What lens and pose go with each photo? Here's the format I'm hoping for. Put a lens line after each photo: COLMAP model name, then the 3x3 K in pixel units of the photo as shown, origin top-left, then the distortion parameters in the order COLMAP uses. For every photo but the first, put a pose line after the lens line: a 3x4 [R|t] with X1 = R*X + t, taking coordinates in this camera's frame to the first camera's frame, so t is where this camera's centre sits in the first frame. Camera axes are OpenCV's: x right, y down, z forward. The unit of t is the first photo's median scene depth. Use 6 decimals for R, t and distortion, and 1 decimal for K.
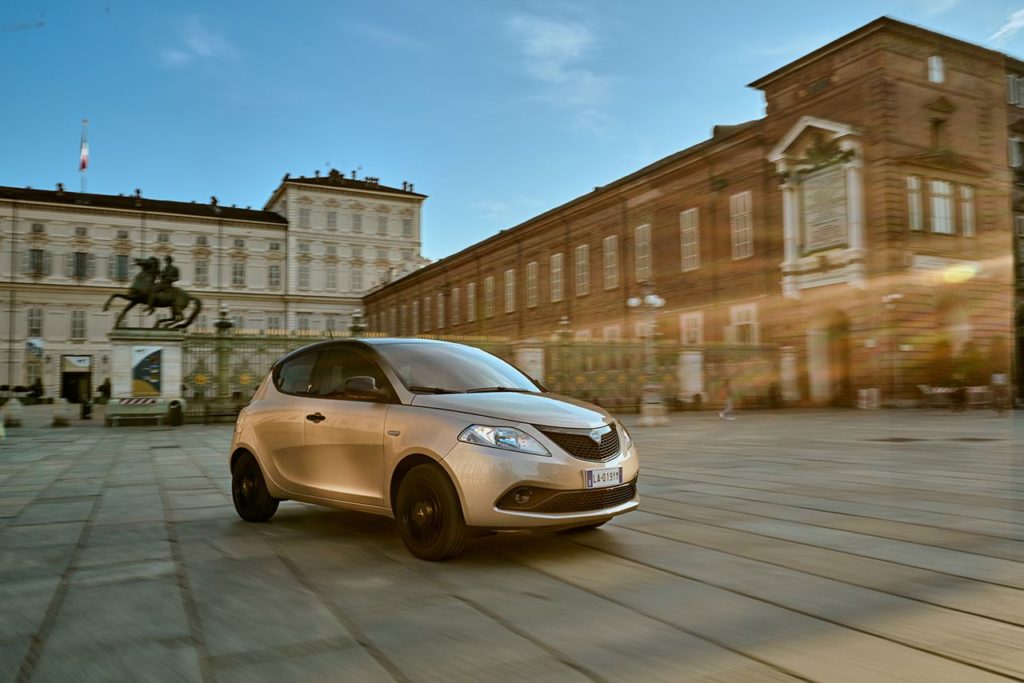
lens RADIAL K [[783.6, 0, 512.0], [0, 783.6, 341.5], [0, 0, 1]] dist [0.000660, -0.001678]
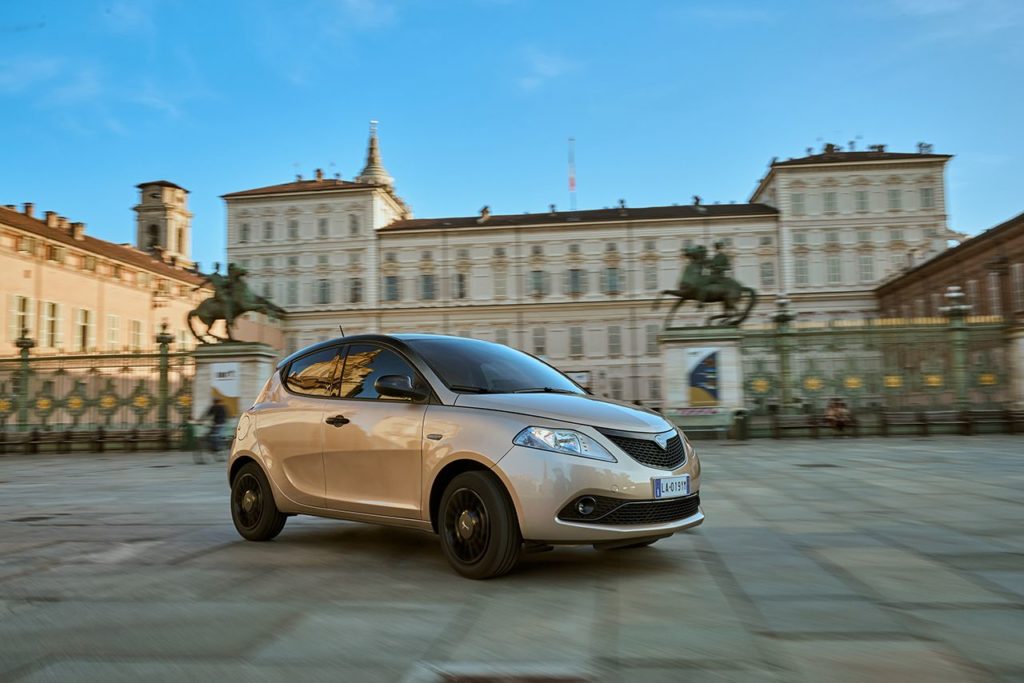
lens RADIAL K [[857.7, 0, 493.4], [0, 857.7, 341.1], [0, 0, 1]] dist [-0.006384, -0.005338]
pose [[0.832172, -0.056413, -0.551640, -0.032903], [0.049798, 0.998395, -0.026978, 0.003128], [0.552277, -0.005020, 0.833646, 0.020768]]
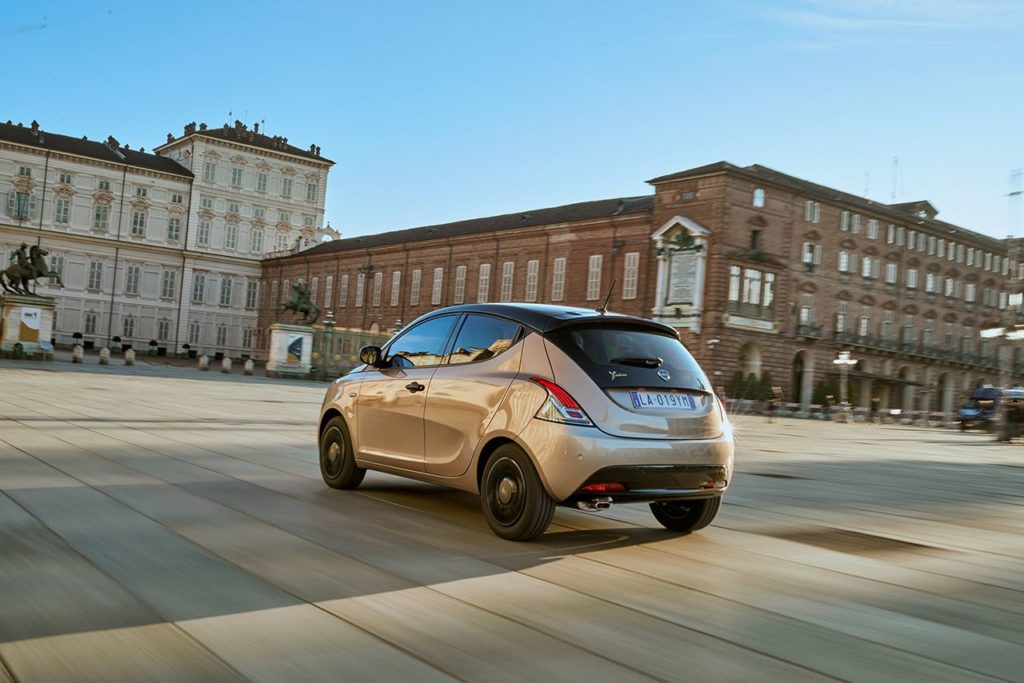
lens RADIAL K [[997.0, 0, 514.8], [0, 997.0, 355.8], [0, 0, 1]] dist [-0.006679, 0.004723]
pose [[0.981077, 0.096940, 0.167605, -0.087065], [-0.104764, 0.993753, 0.038469, -0.021047], [-0.162829, -0.055300, 0.985103, -0.324225]]
